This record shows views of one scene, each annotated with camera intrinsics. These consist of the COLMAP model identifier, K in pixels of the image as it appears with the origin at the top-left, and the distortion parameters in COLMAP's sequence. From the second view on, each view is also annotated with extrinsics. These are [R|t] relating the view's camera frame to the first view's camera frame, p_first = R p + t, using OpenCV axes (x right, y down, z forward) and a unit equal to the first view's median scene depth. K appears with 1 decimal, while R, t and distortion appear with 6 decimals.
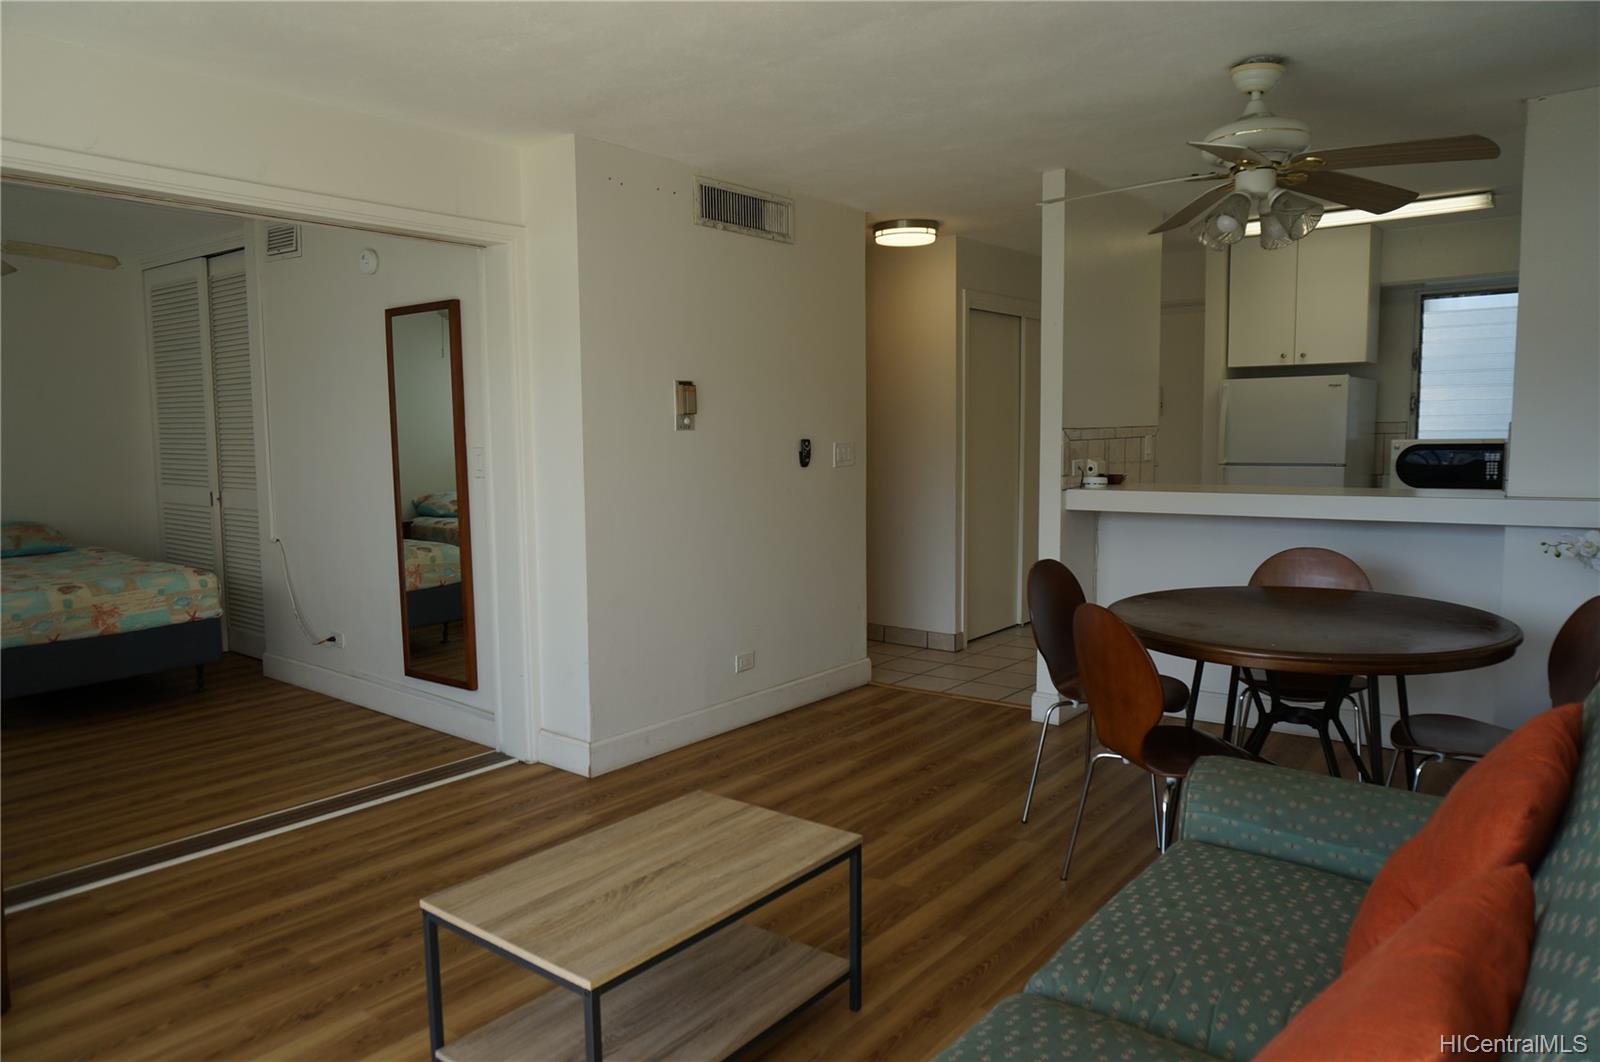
lens RADIAL K [[1058.2, 0, 794.2], [0, 1058.2, 528.5], [0, 0, 1]] dist [-0.053302, 0.028336]
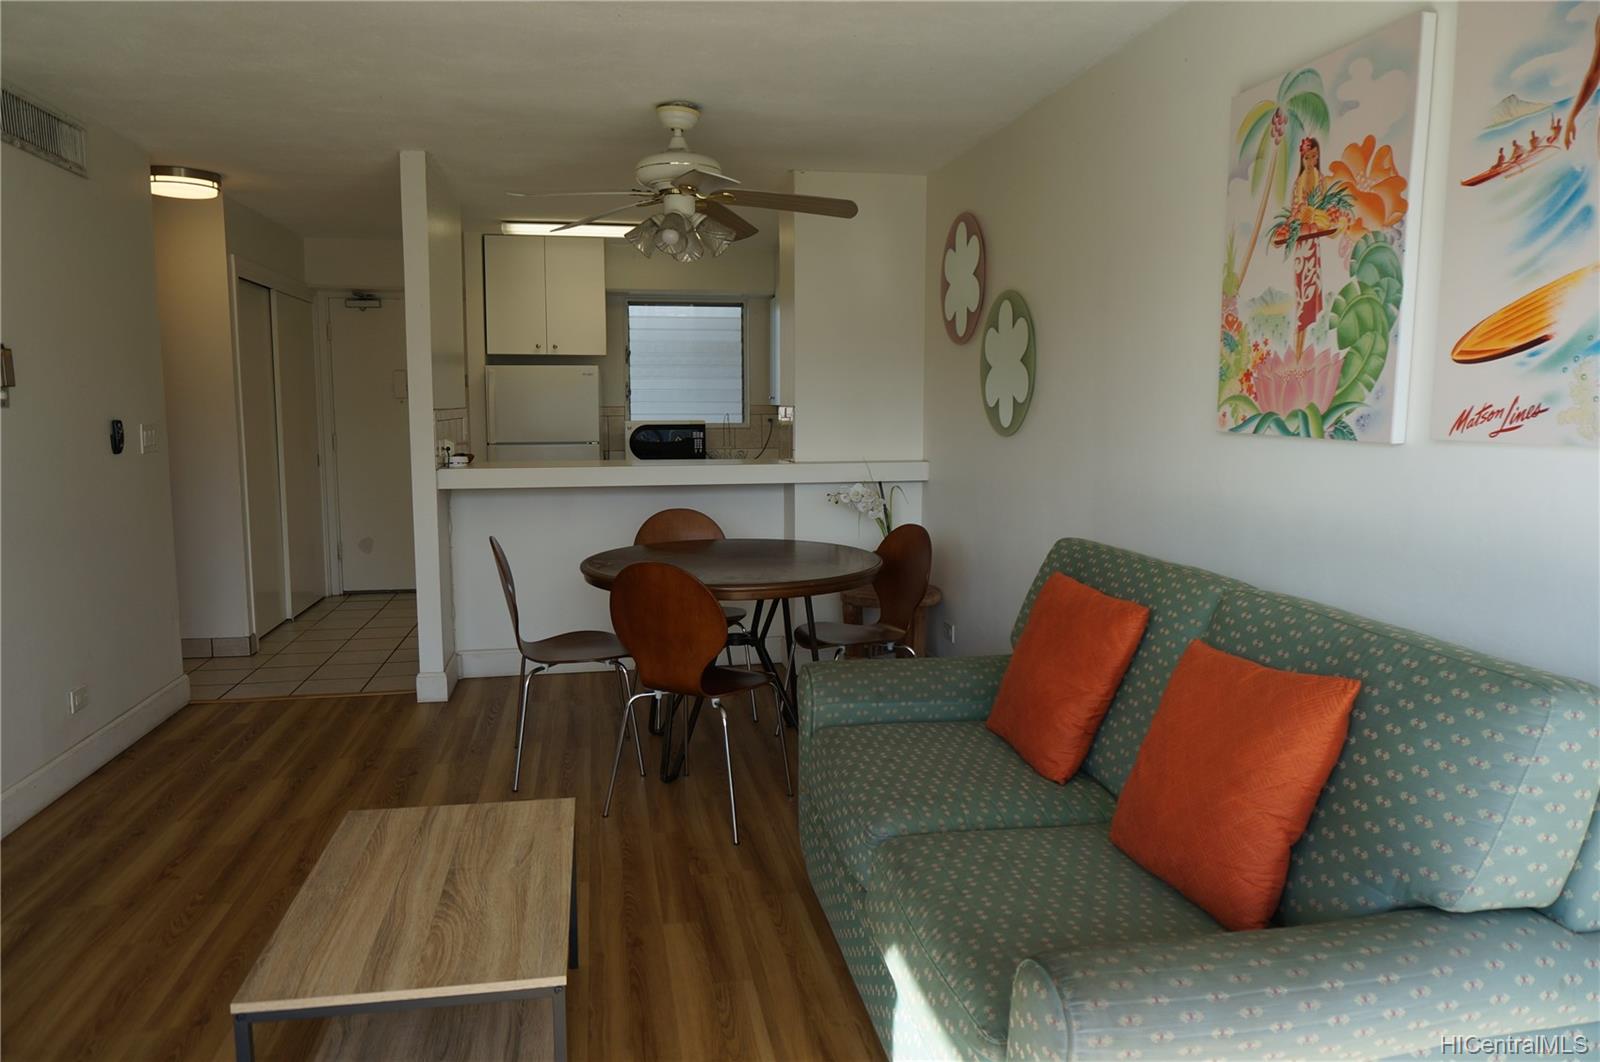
lens RADIAL K [[1058.2, 0, 801.0], [0, 1058.2, 527.1], [0, 0, 1]] dist [-0.053302, 0.028336]
pose [[0.651461, -0.071581, 0.755298, -0.308706], [0.061303, 0.997250, 0.041636, -0.002652], [-0.756201, 0.019177, 0.654058, 0.080608]]
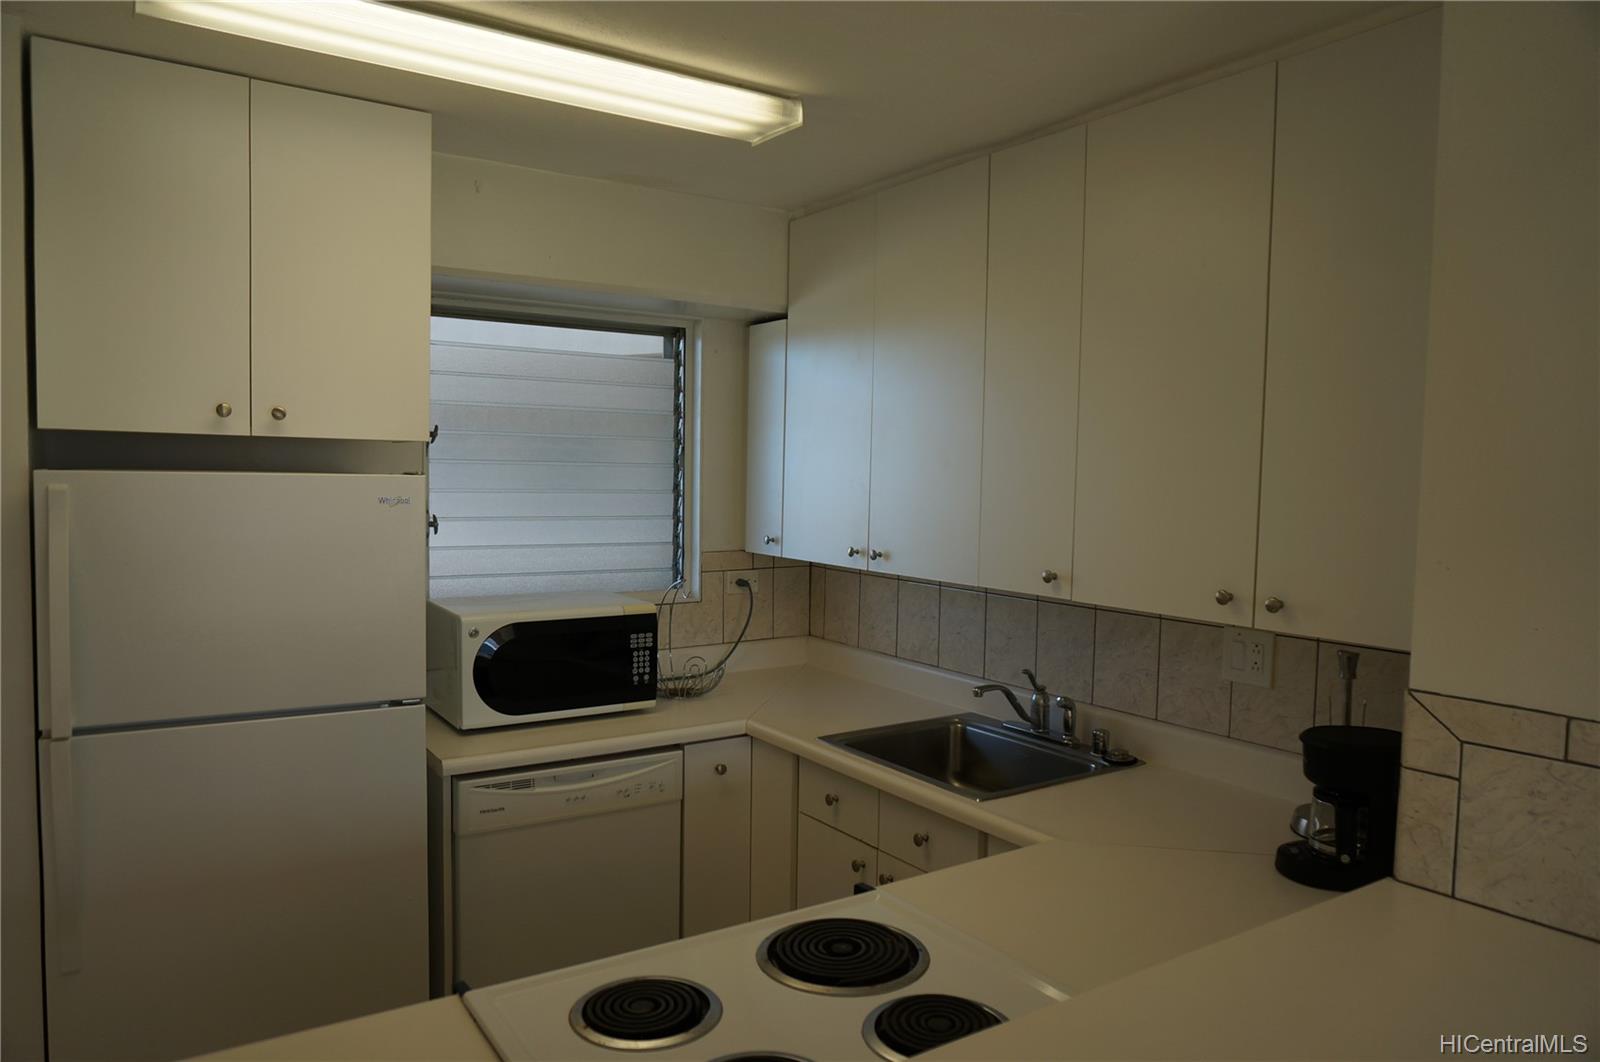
lens RADIAL K [[1058.2, 0, 792.4], [0, 1058.2, 532.6], [0, 0, 1]] dist [-0.053302, 0.028336]
pose [[0.302405, -0.037681, 0.952434, 0.264349], [0.062708, 0.997840, 0.019567, -0.170453], [-0.951115, 0.053808, 0.304115, 1.023495]]
